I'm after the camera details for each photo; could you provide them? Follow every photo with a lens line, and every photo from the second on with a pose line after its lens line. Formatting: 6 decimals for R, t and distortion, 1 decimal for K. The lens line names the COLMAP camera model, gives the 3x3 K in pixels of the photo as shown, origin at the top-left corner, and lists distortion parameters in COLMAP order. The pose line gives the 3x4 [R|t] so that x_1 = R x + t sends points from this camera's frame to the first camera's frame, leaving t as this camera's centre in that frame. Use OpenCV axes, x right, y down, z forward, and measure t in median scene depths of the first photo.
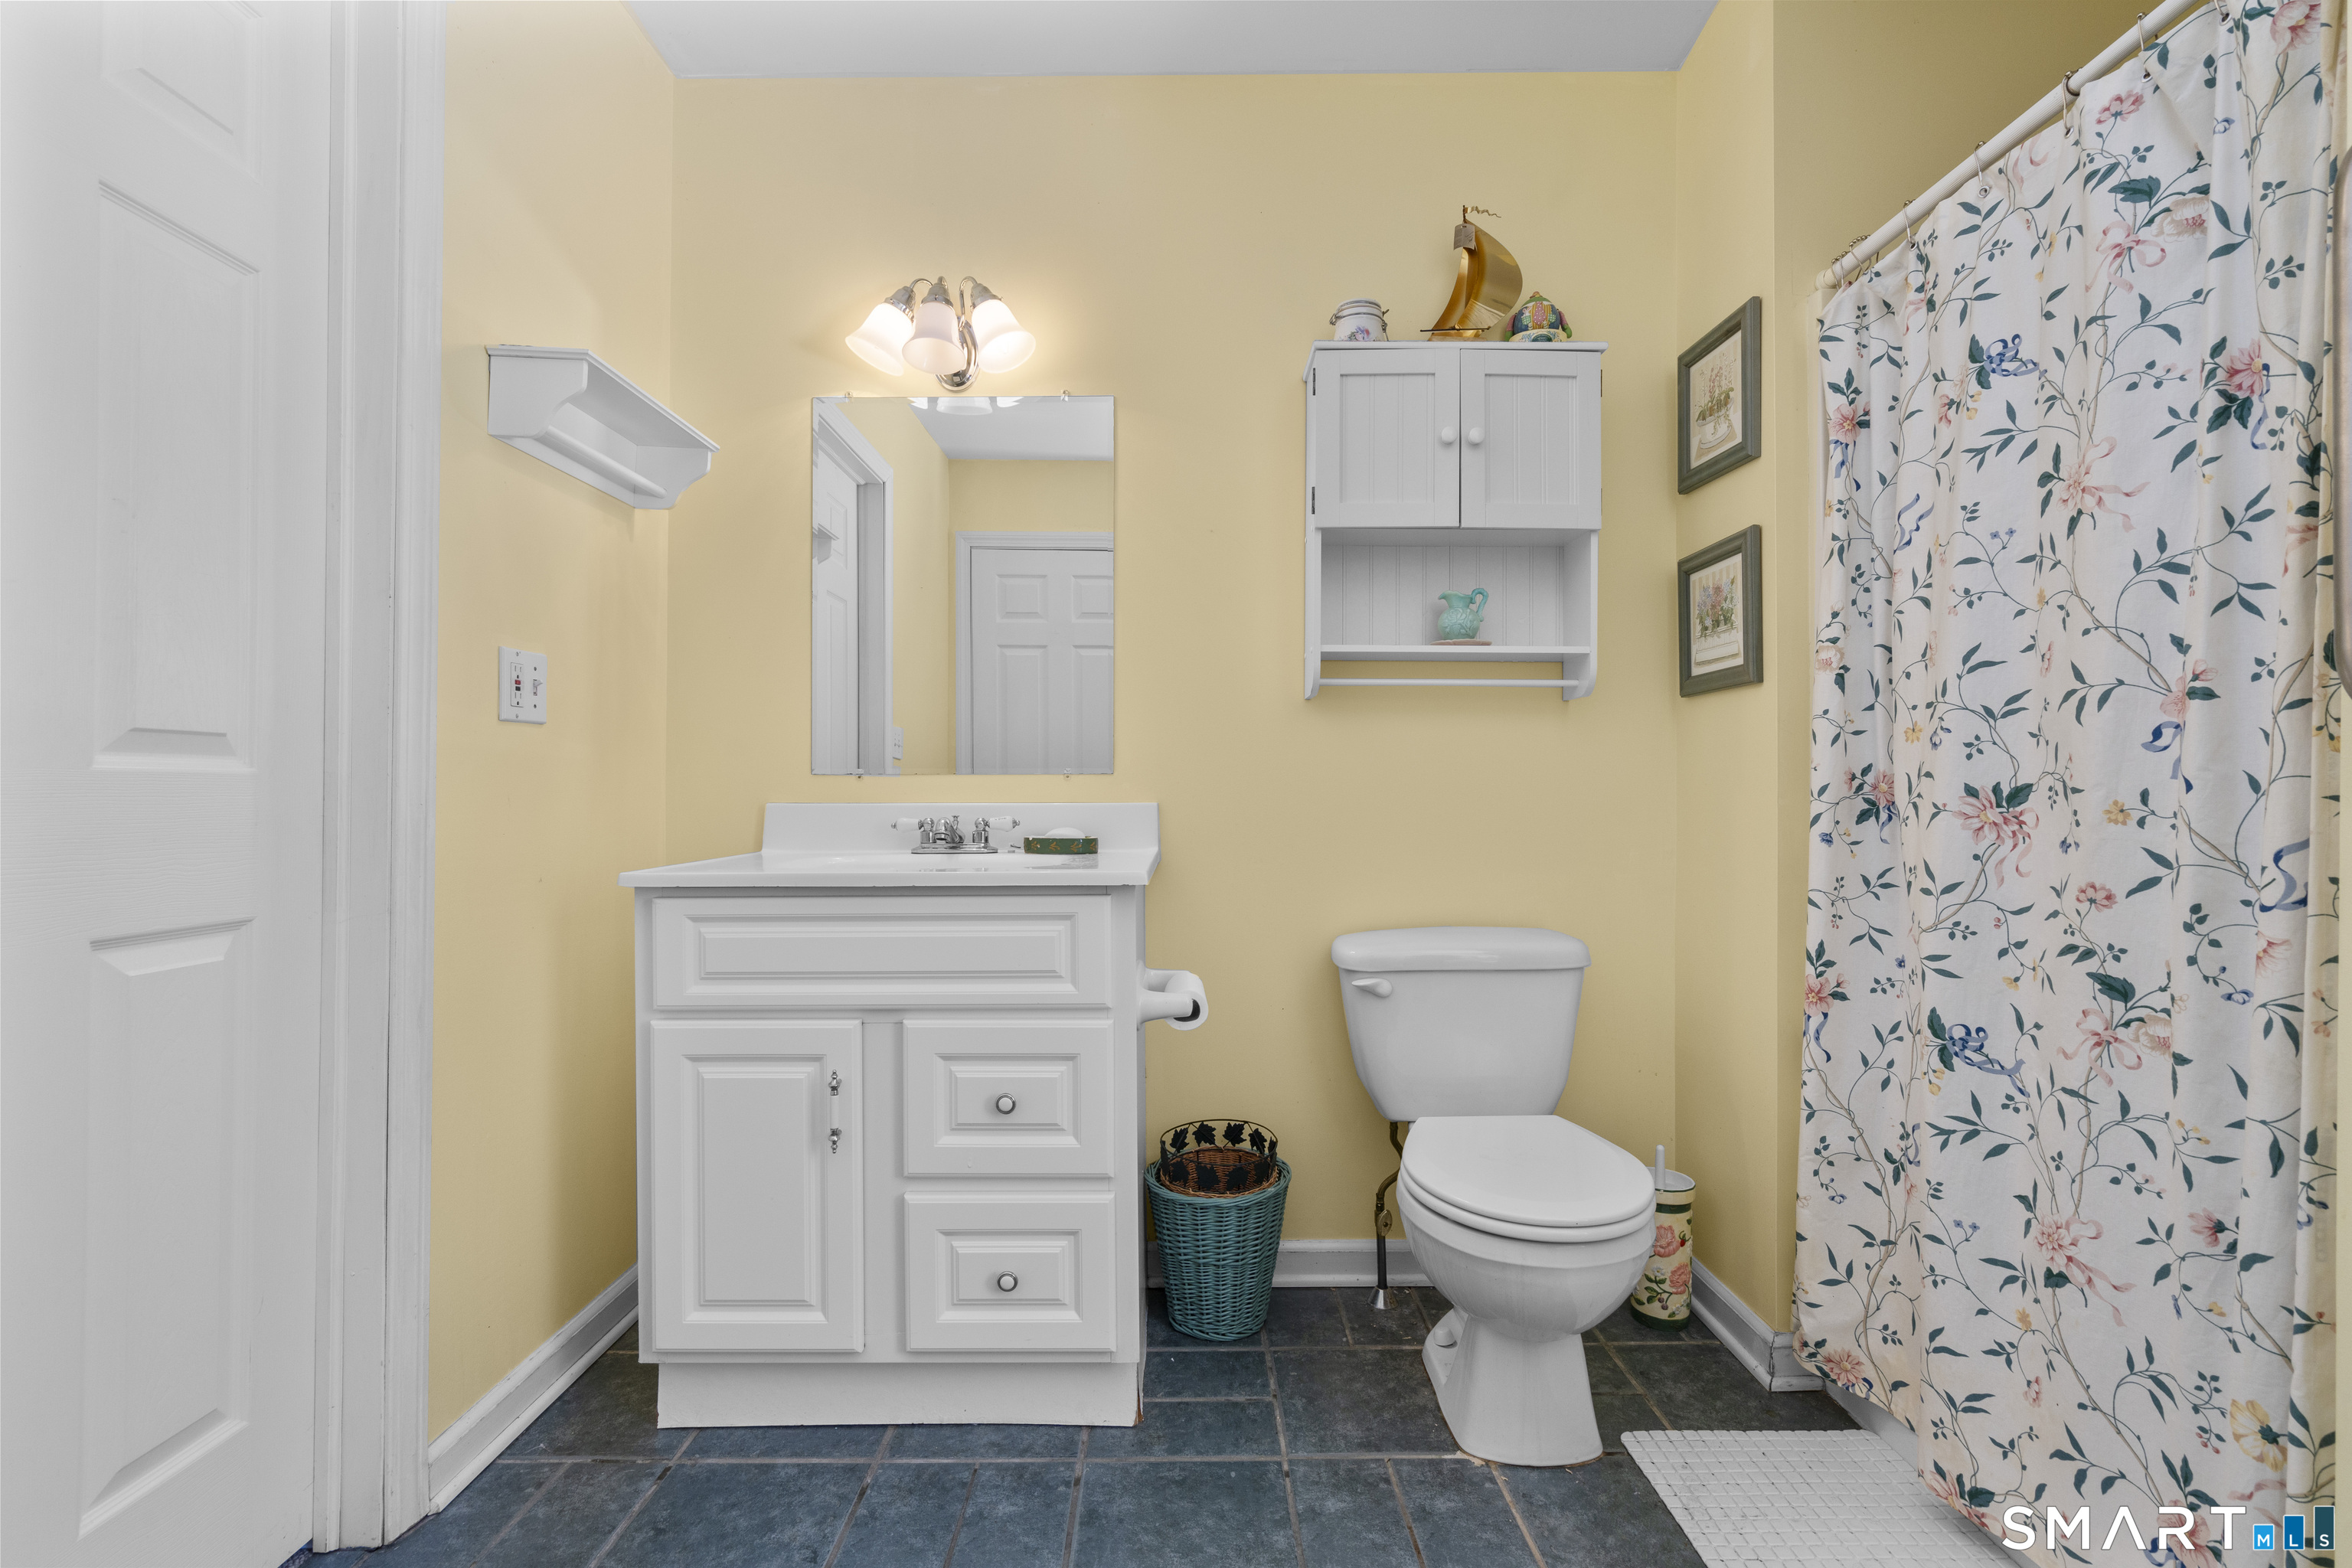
lens RADIAL K [[1050.9, 0, 1176.0], [0, 1050.9, 784.0], [0, 0, 1]] dist [-0.000899, 0.000619]
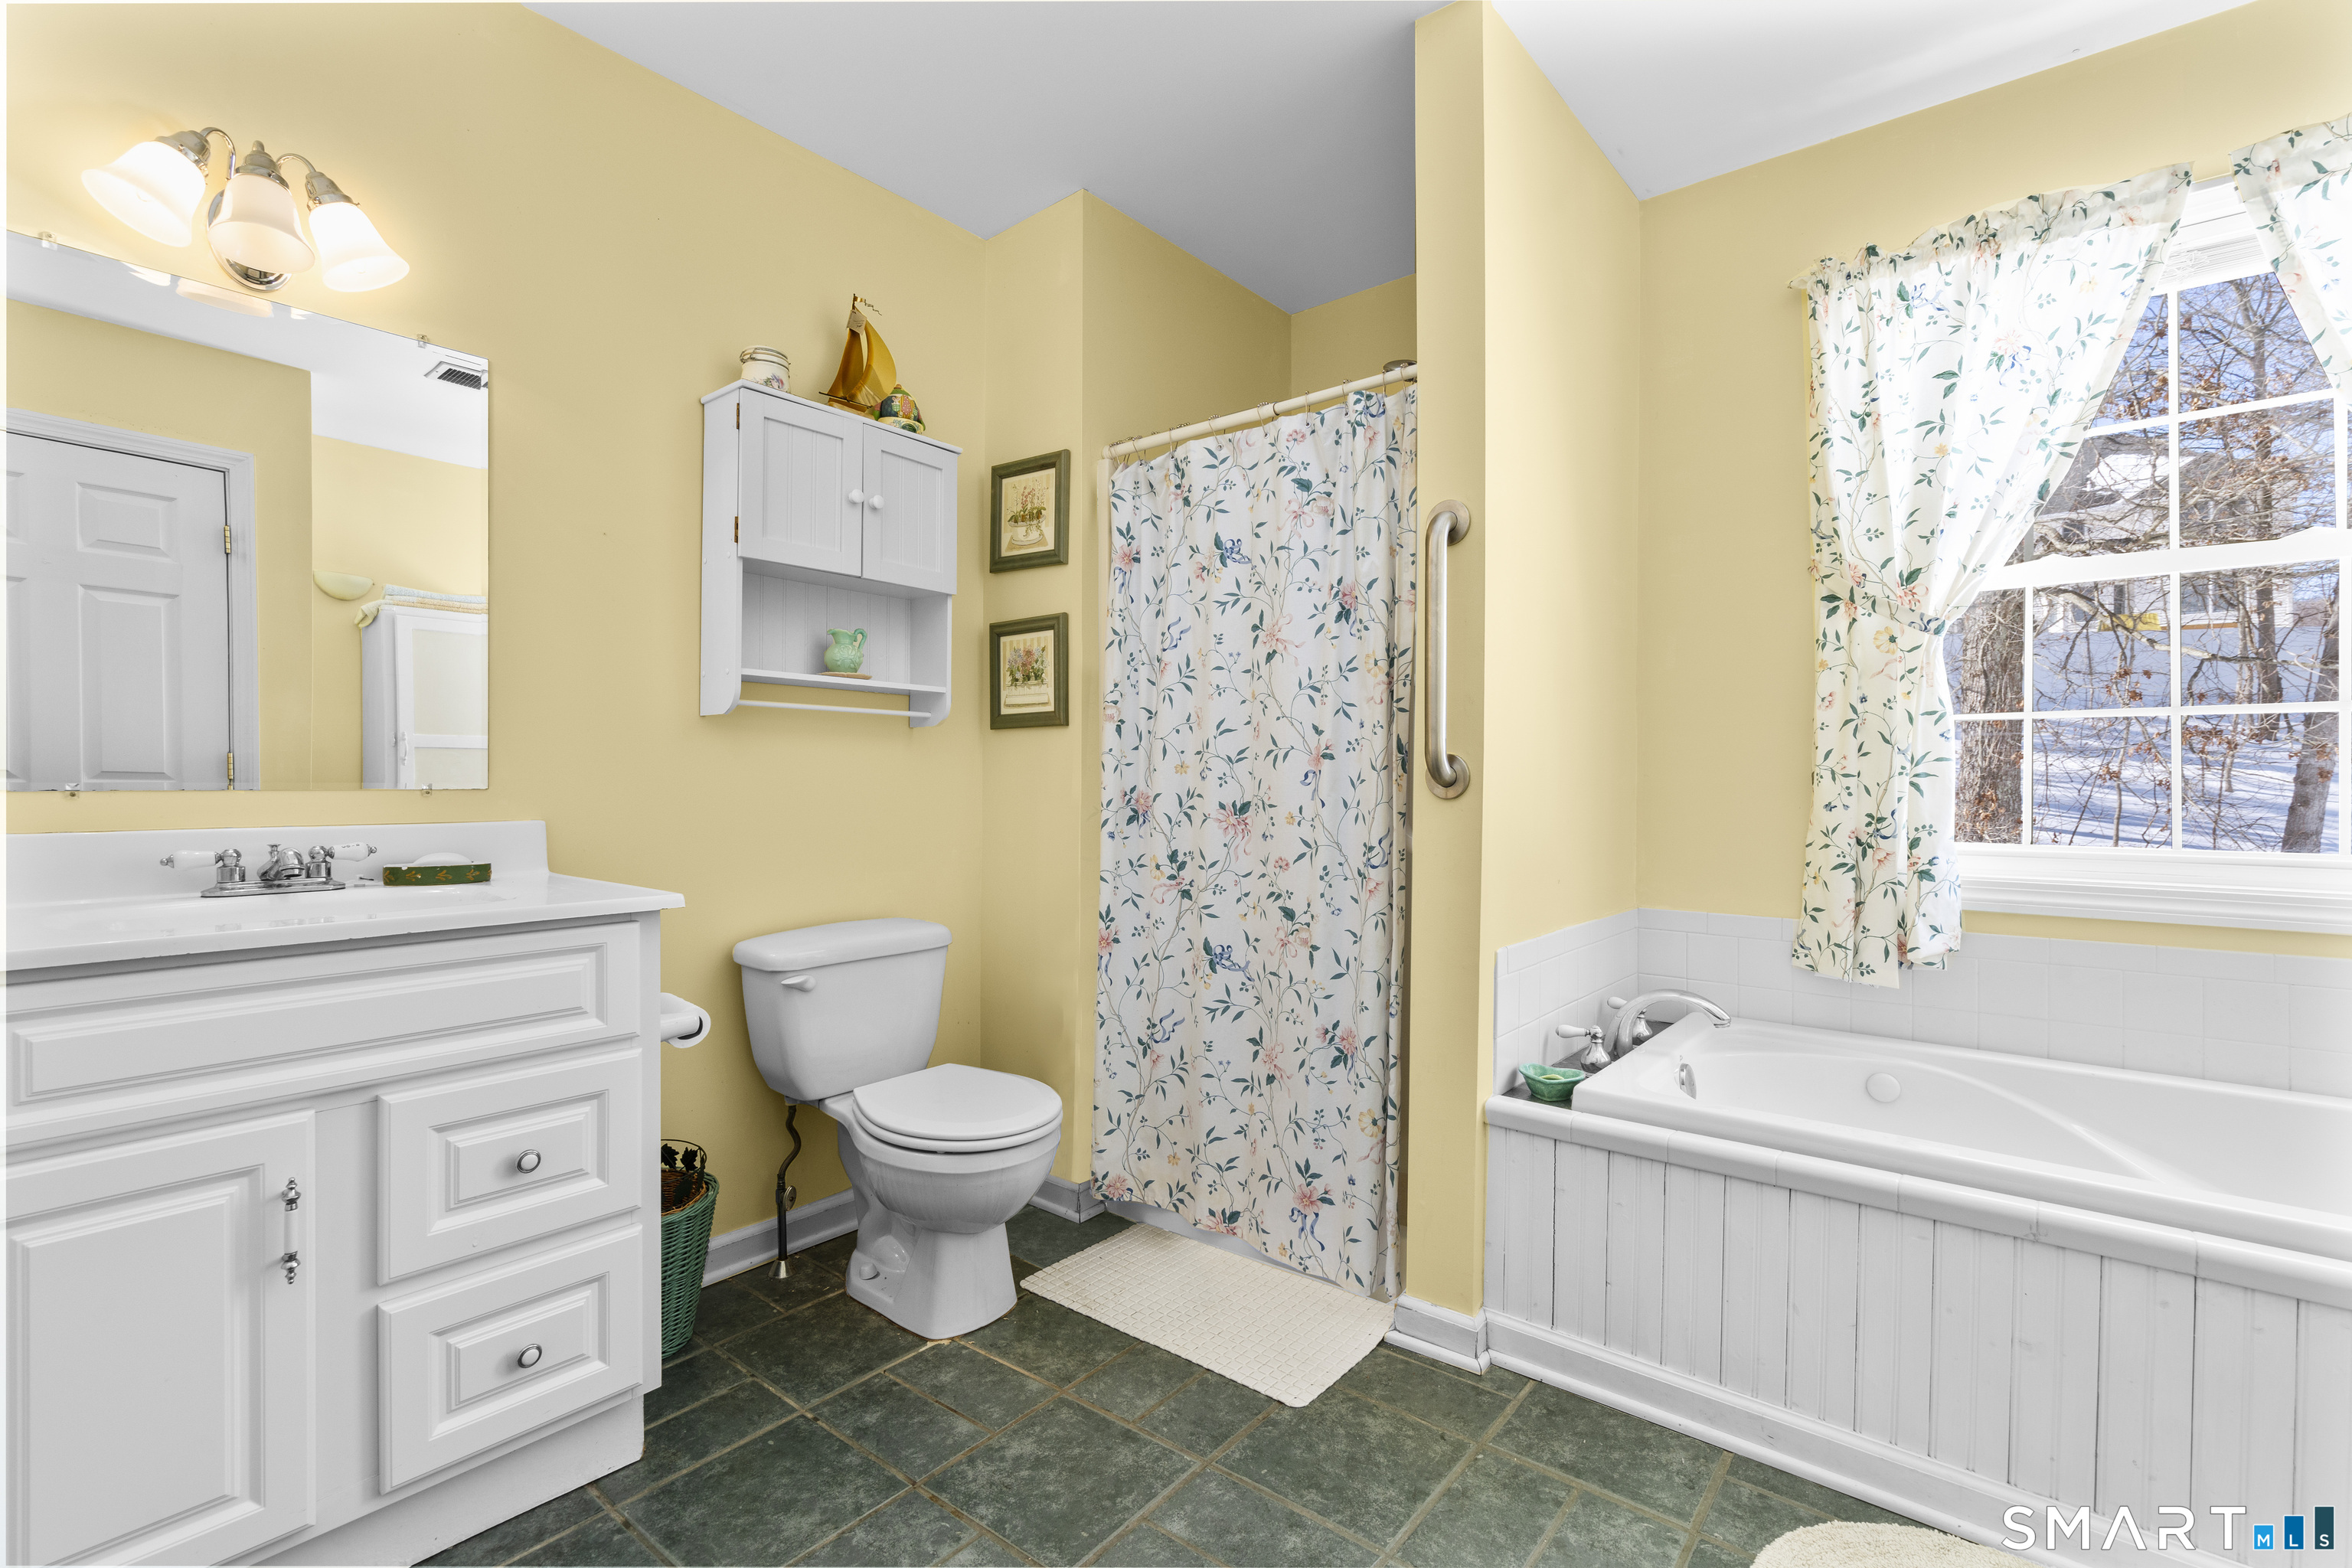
lens RADIAL K [[1057.6, 0, 1175.8], [0, 1057.6, 771.3], [0, 0, 1]] dist [-0.000871, -0.000518]
pose [[0.633022, 0.009654, 0.774074, -0.515797], [-0.009544, 0.999944, -0.004666, -0.034476], [-0.774075, -0.004434, 0.633079, -0.012241]]
